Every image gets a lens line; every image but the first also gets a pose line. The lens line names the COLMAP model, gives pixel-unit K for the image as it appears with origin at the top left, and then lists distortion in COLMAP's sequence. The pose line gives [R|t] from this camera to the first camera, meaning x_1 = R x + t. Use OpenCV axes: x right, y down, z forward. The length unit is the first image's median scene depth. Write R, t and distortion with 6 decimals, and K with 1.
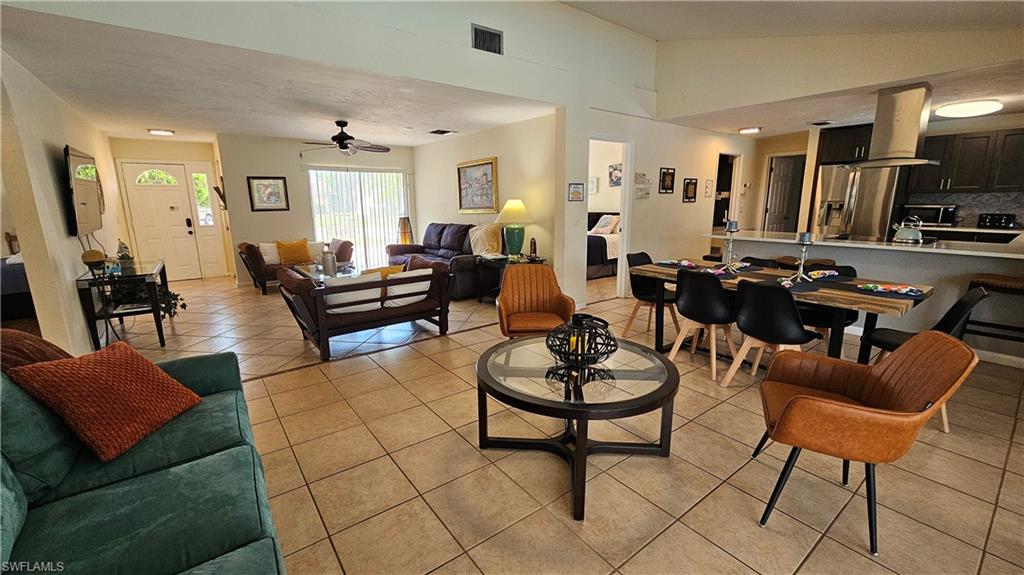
lens RADIAL K [[419.7, 0, 510.5], [0, 419.7, 287.2], [0, 0, 1]] dist [0.000473, -0.000015]
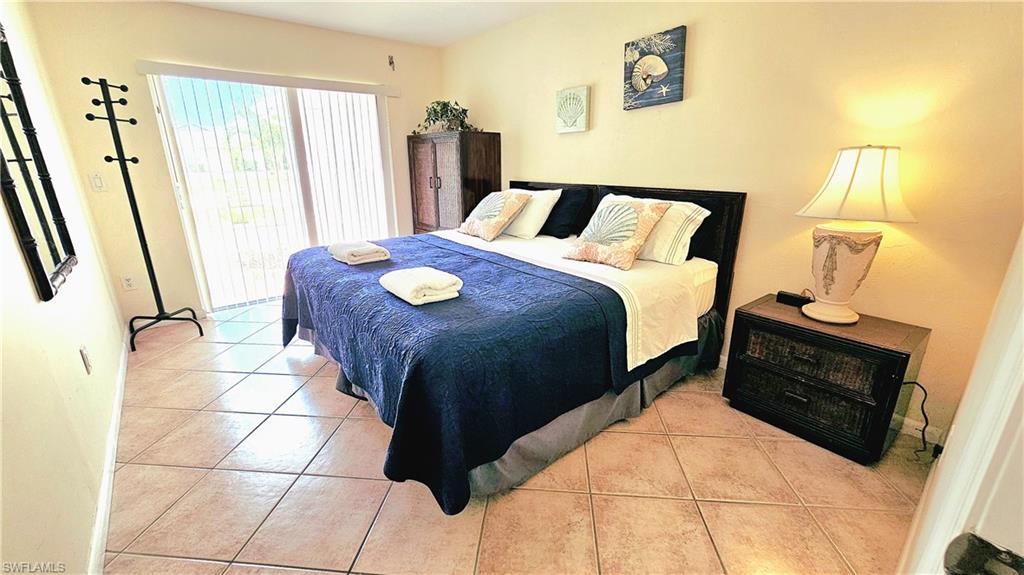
lens RADIAL K [[419.7, 0, 510.5], [0, 419.7, 287.2], [0, 0, 1]] dist [0.000473, -0.000015]
pose [[0.999016, -0.009509, 0.043309, 0.147609], [0.005344, 0.995435, 0.095289, -0.150189], [-0.044017, -0.094963, 0.994507, 0.755145]]
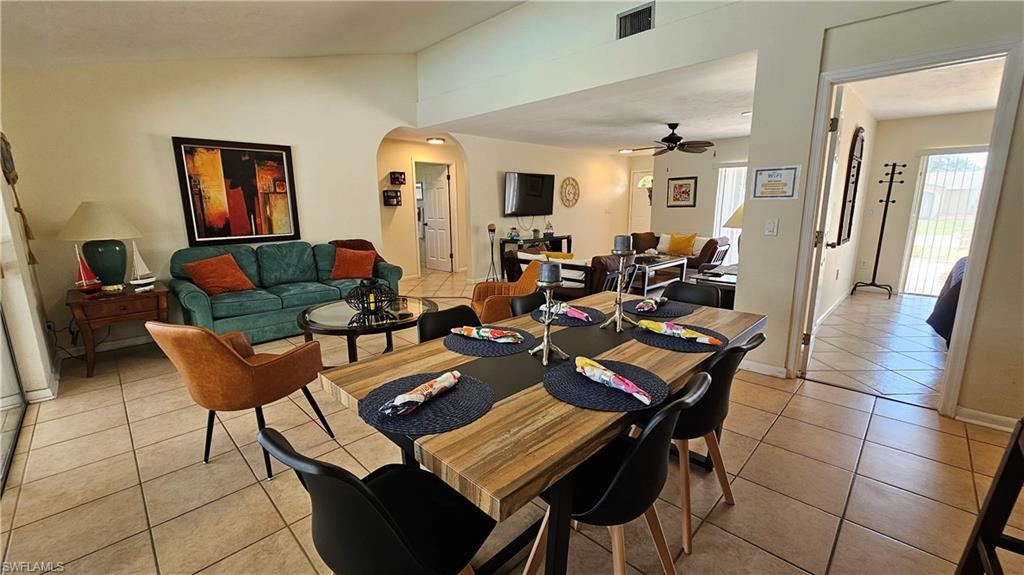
lens RADIAL K [[419.7, 0, 510.5], [0, 419.7, 287.2], [0, 0, 1]] dist [0.000473, -0.000015]
pose [[0.143466, 0.199616, -0.969315, 0.504650], [-0.198588, 0.965332, 0.169403, -0.069467], [0.969526, 0.168191, 0.178133, 0.366319]]
